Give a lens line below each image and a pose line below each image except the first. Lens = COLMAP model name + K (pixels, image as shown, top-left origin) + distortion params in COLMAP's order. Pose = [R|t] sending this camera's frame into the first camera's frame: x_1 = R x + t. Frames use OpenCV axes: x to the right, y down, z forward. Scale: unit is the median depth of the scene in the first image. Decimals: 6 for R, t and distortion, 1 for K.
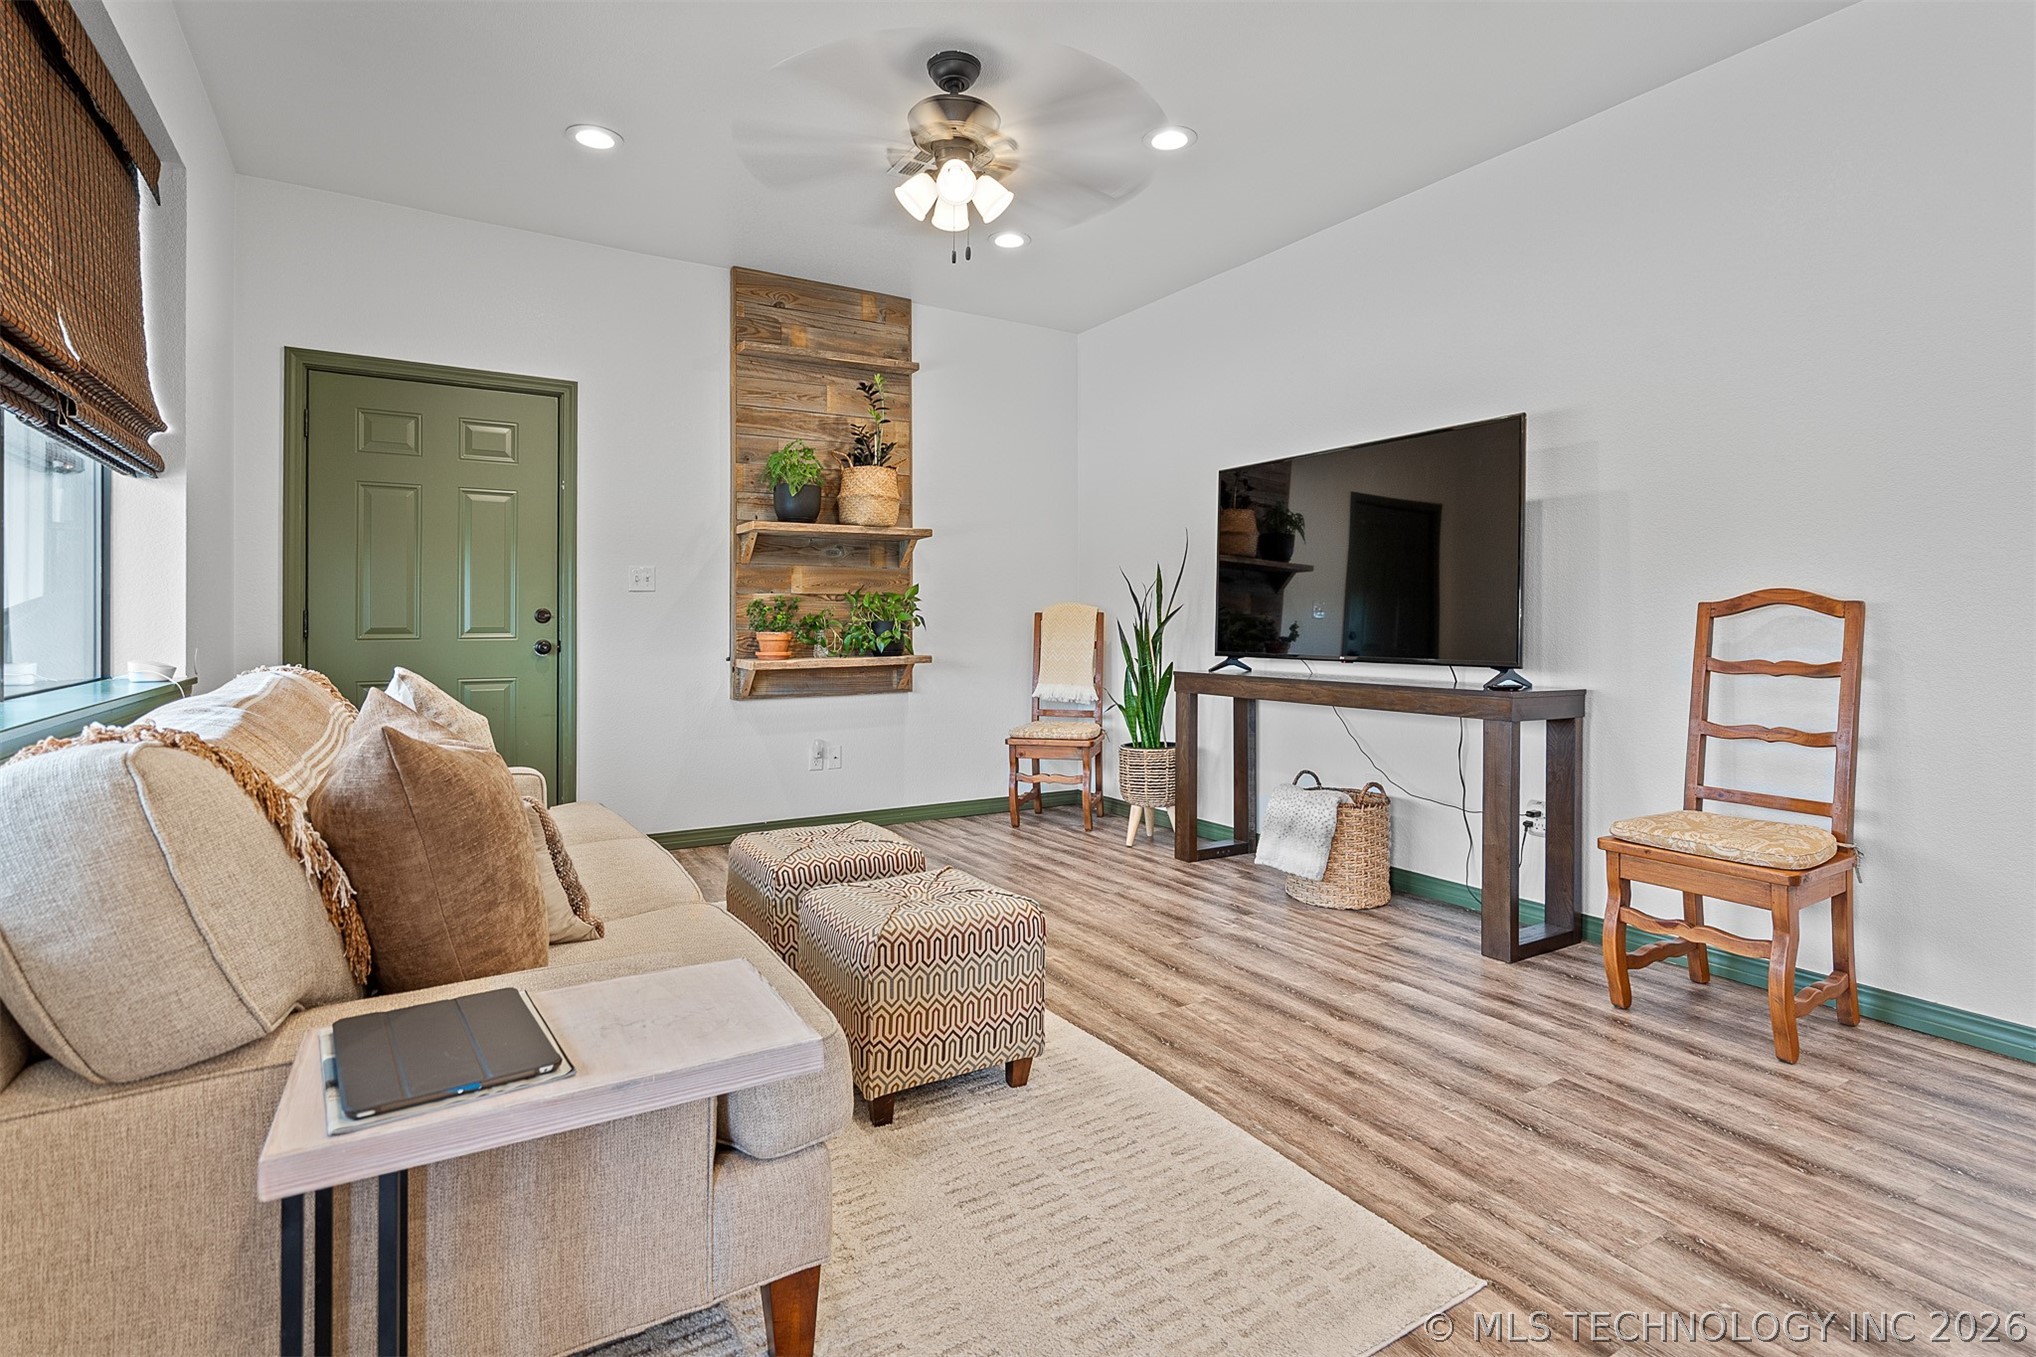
lens RADIAL K [[994.1, 0, 1018.3], [0, 994.1, 619.4], [0, 0, 1]] dist [0.001101, 0.000696]
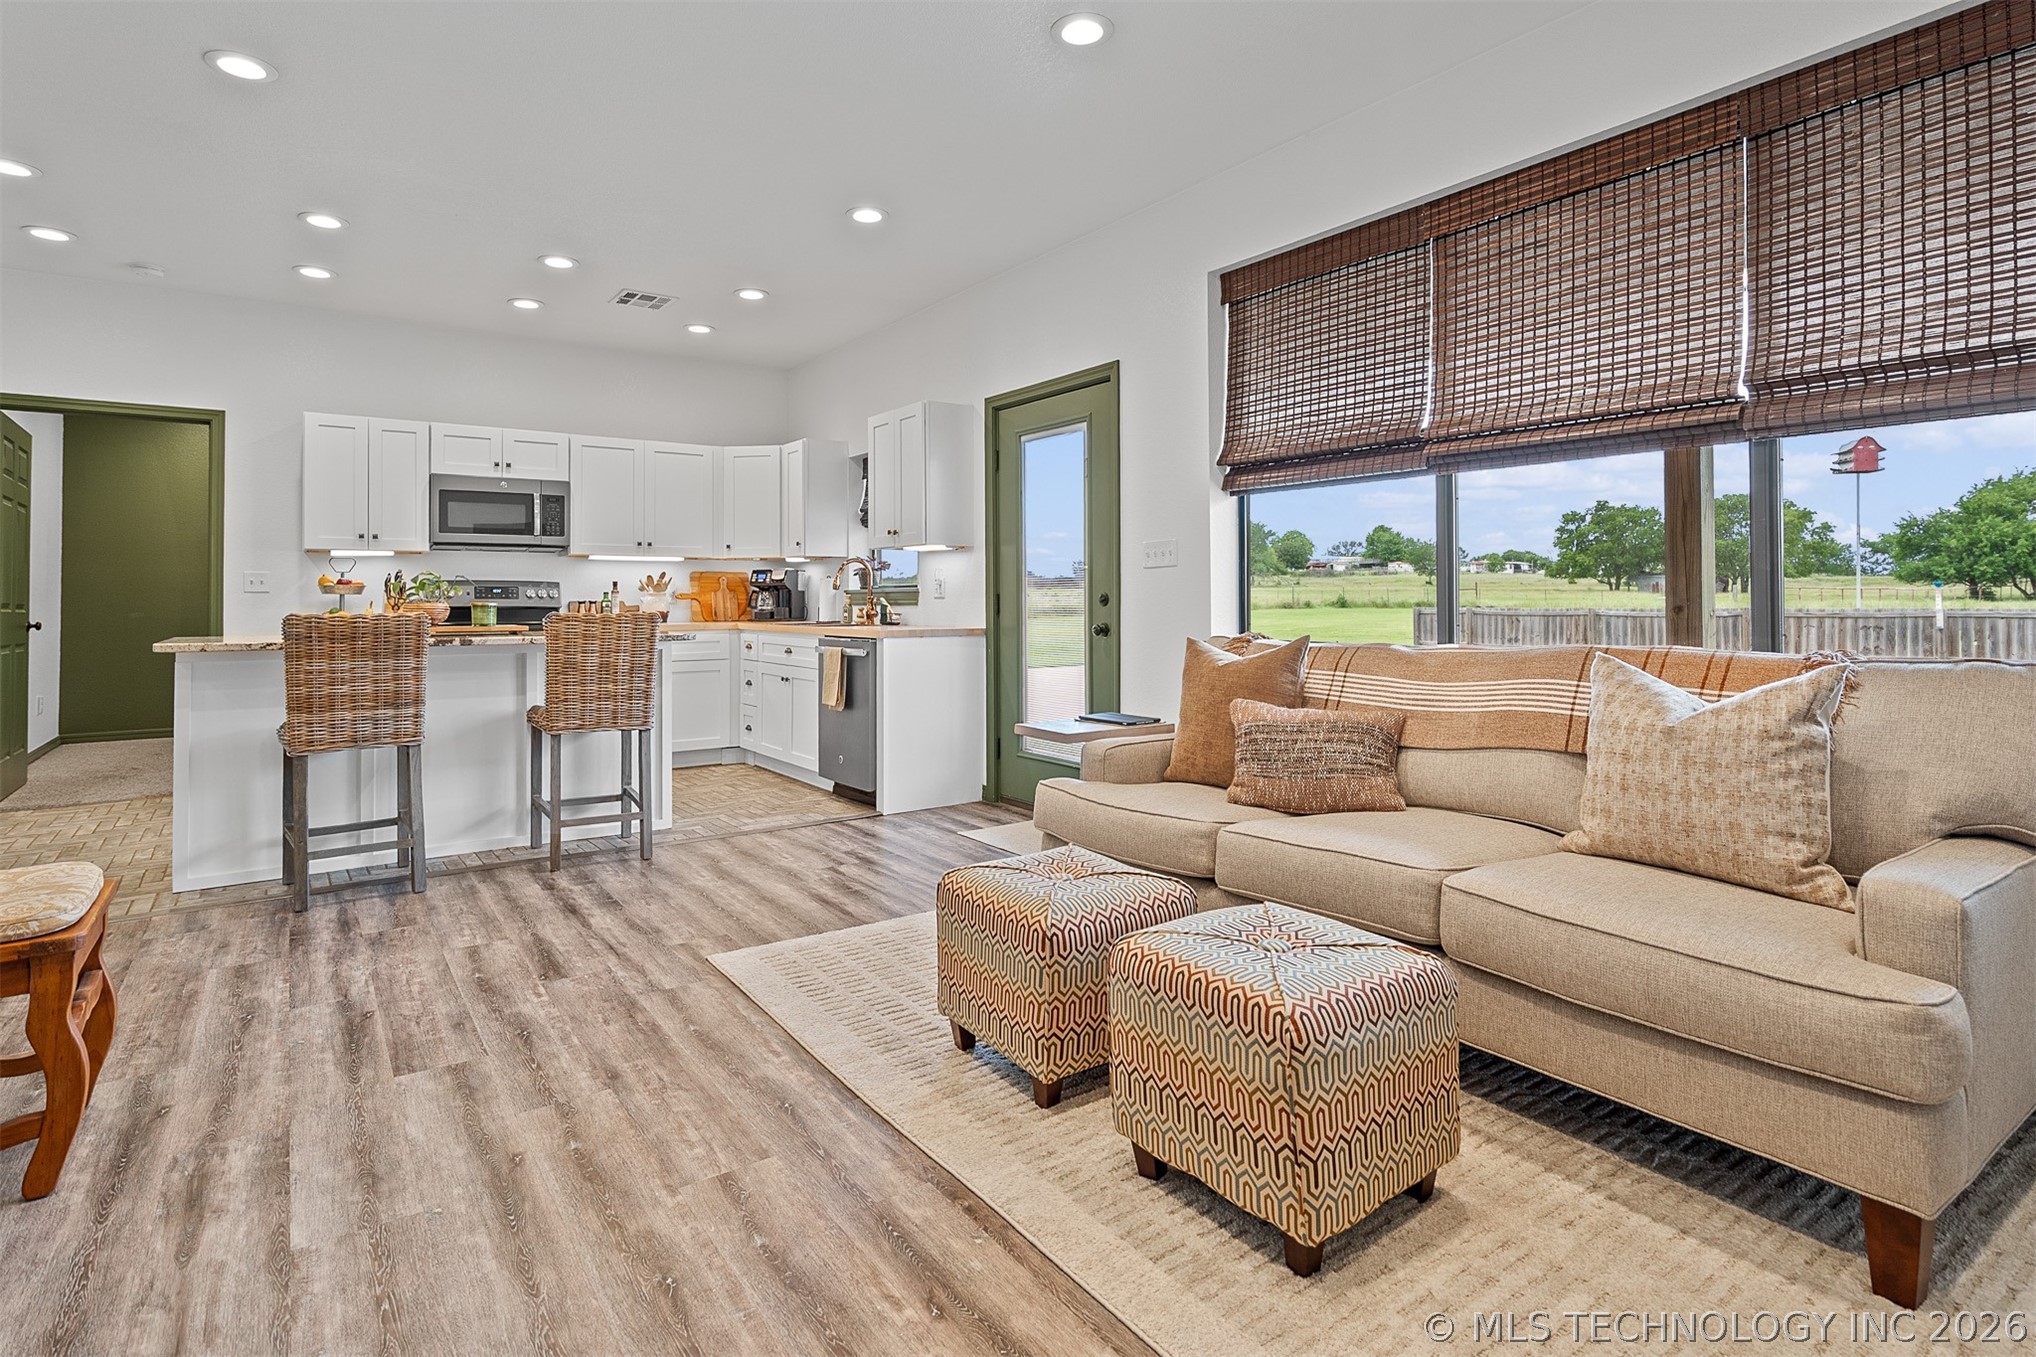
lens RADIAL K [[1026.7, 0, 1003.5], [0, 1026.7, 584.0], [0, 0, 1]] dist [0.001156, 0.000302]
pose [[-0.998251, 0.000744, -0.059109, 0.010687], [0.001671, 0.999876, -0.015634, 0.001280], [0.059090, -0.015706, -0.998129, 1.062679]]
